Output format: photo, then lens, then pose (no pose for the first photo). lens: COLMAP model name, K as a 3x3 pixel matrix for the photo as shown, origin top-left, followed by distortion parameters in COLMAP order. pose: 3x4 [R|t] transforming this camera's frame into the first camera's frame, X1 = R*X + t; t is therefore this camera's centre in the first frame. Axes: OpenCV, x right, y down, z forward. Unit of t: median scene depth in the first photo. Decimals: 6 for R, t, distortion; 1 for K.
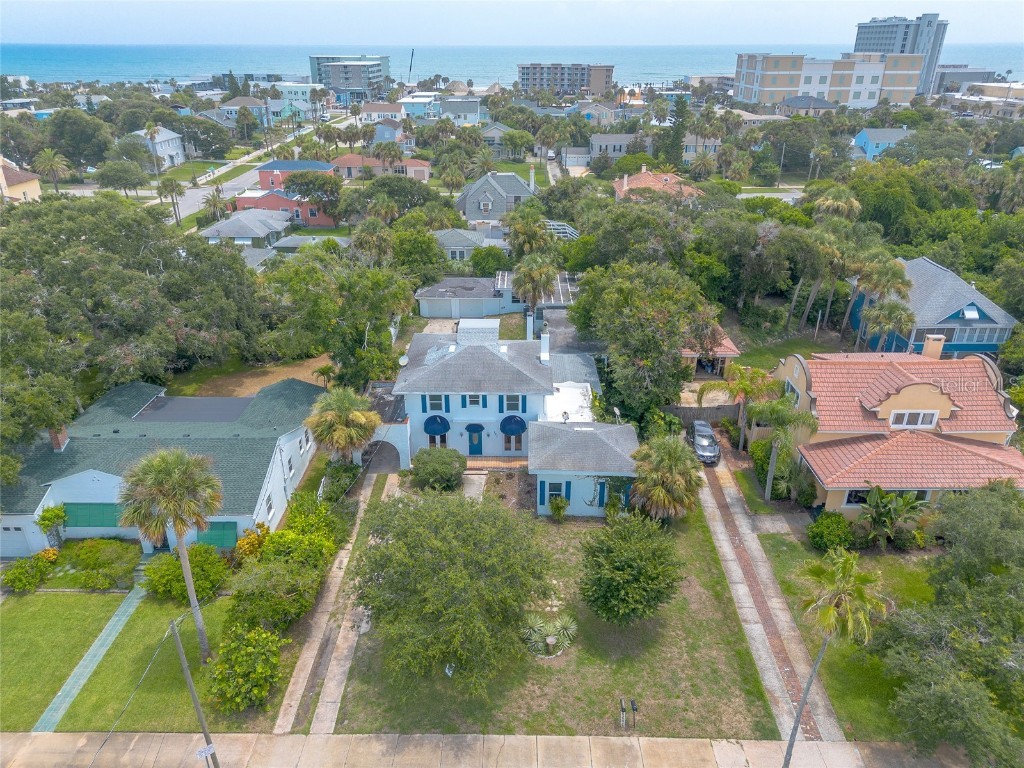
lens RADIAL K [[723.4, 0, 512.0], [0, 723.4, 384.0], [0, 0, 1]] dist [0.065172, -0.061558]
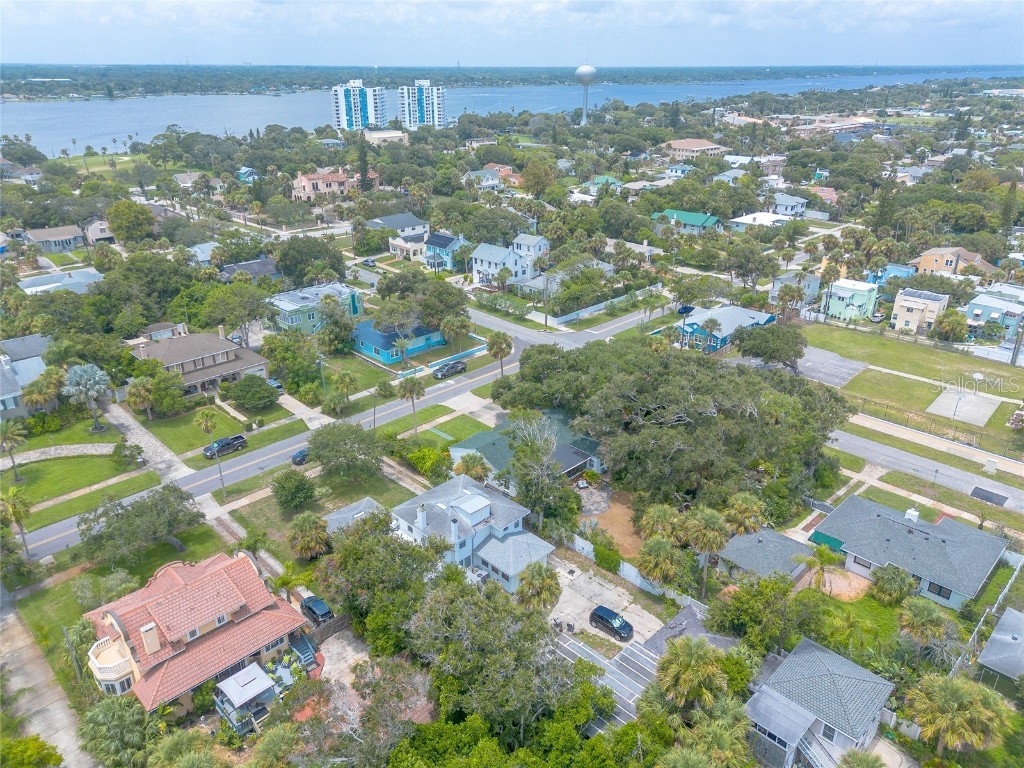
lens RADIAL K [[723.4, 0, 512.0], [0, 723.4, 384.0], [0, 0, 1]] dist [0.065172, -0.061558]
pose [[-0.695072, 0.286420, -0.659423, 0.840153], [-0.304039, 0.714054, 0.630625, -1.273694], [0.651487, 0.638820, -0.409236, 1.618926]]
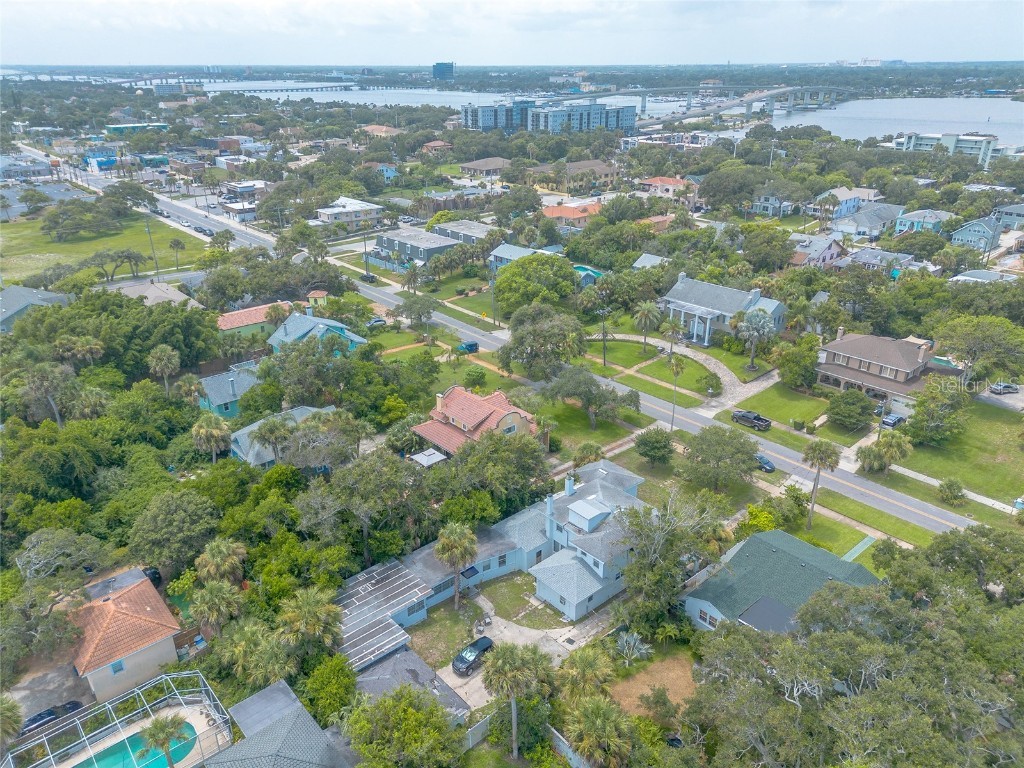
lens RADIAL K [[715.1, 0, 513.3], [0, 715.1, 396.9], [0, 0, 1]] dist [0.072046, -0.064974]
pose [[-0.672515, -0.304688, 0.674455, -0.876443], [0.315246, 0.706576, 0.633538, -1.239925], [-0.669585, 0.638683, -0.379131, 1.610338]]
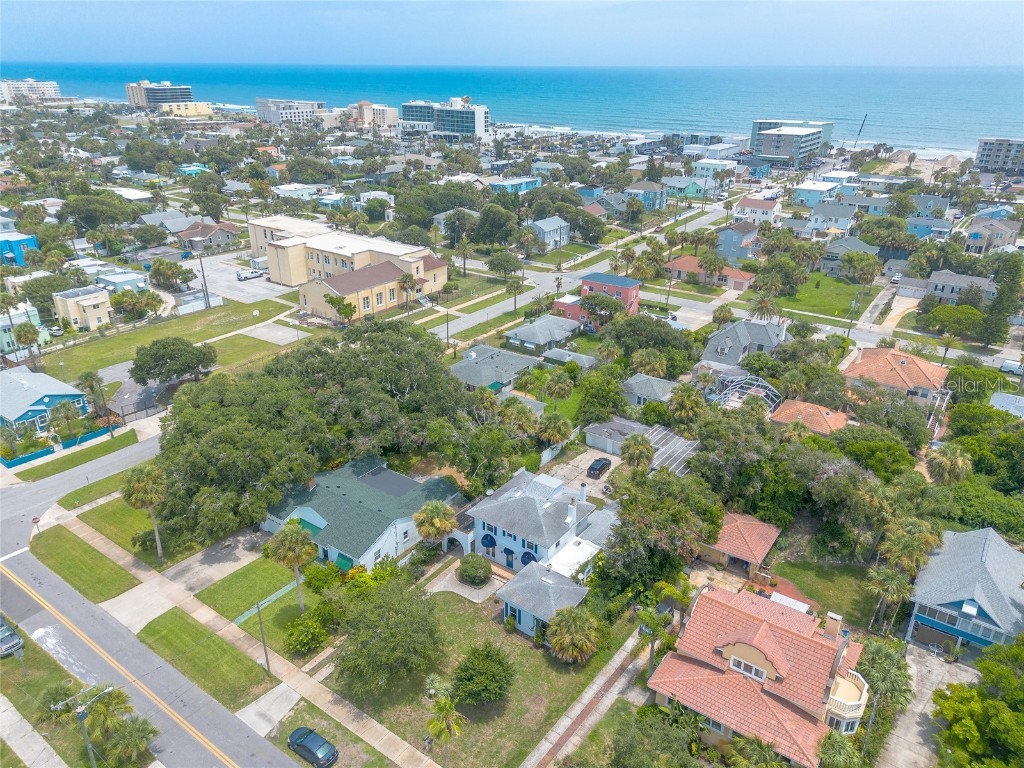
lens RADIAL K [[723.4, 0, 512.0], [0, 723.4, 384.0], [0, 0, 1]] dist [0.065172, -0.061558]
pose [[0.816118, 0.235384, -0.527774, 0.692631], [-0.247431, 0.967668, 0.048962, -0.364403], [0.522235, 0.090629, 0.847972, -0.347084]]
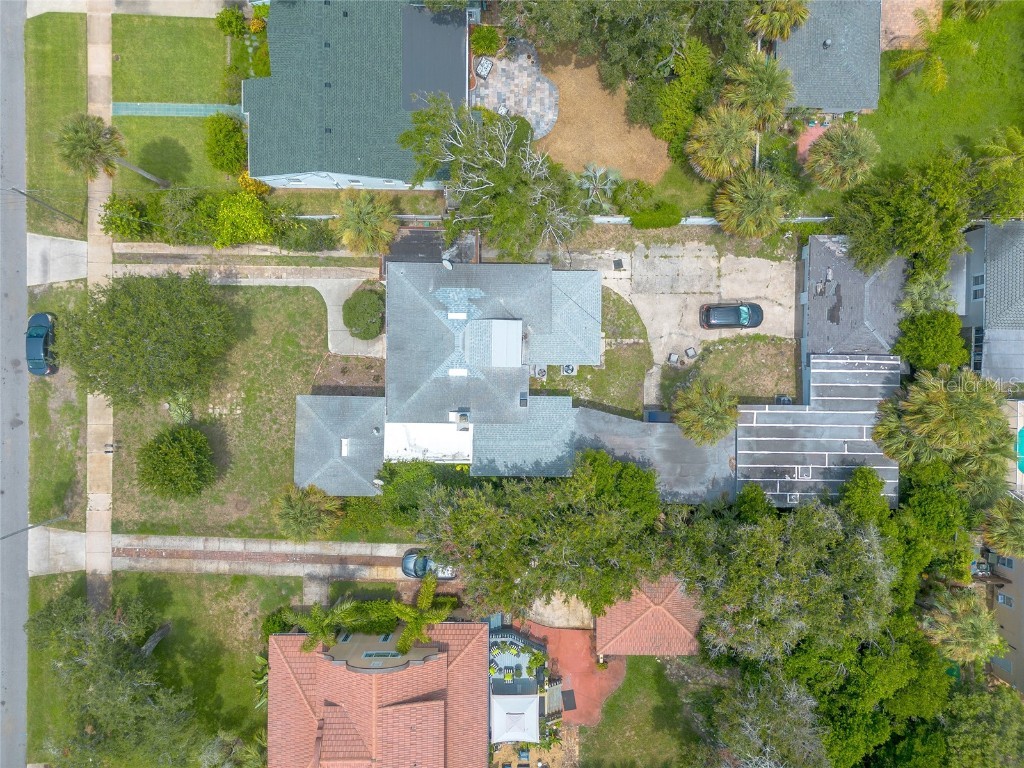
lens RADIAL K [[723.4, 0, 512.0], [0, 723.4, 384.0], [0, 0, 1]] dist [0.065172, -0.061558]
pose [[0.001008, 0.999902, 0.013998, -0.009932], [-0.427536, -0.012223, 0.903915, -0.950396], [0.903998, -0.006895, 0.427482, 0.701639]]
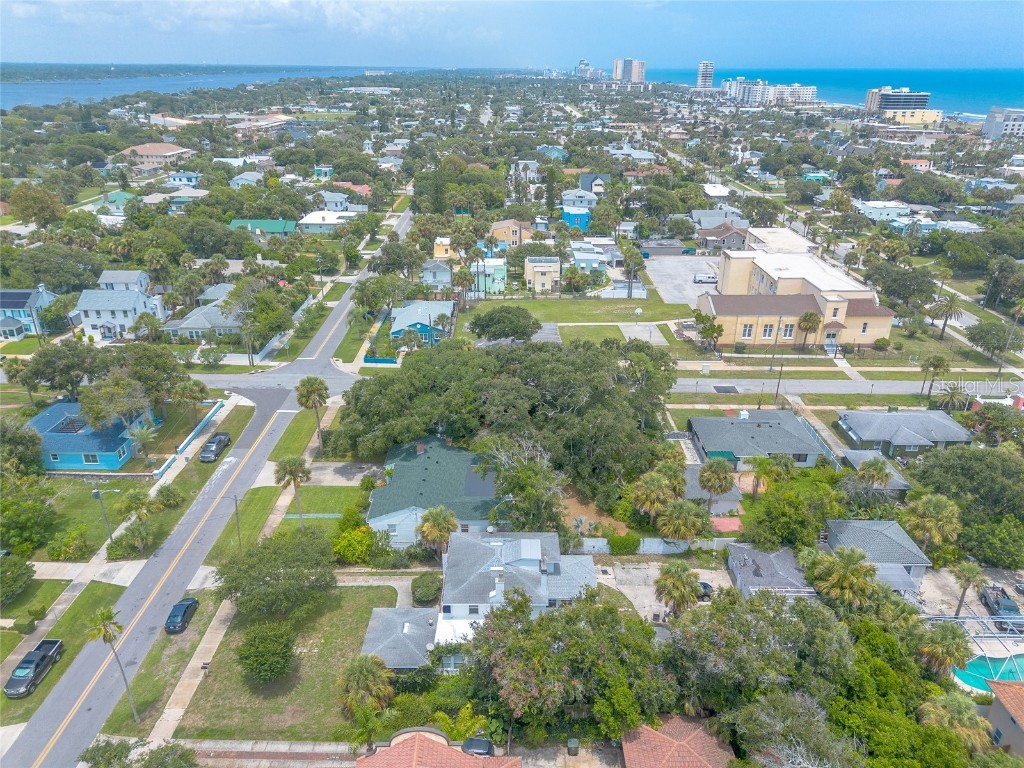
lens RADIAL K [[715.1, 0, 513.3], [0, 715.1, 396.9], [0, 0, 1]] dist [0.072046, -0.064974]
pose [[0.016732, 0.415071, -0.909635, 1.086579], [-0.424892, 0.826484, 0.369313, -0.832293], [0.905090, 0.380317, 0.190189, 0.695190]]
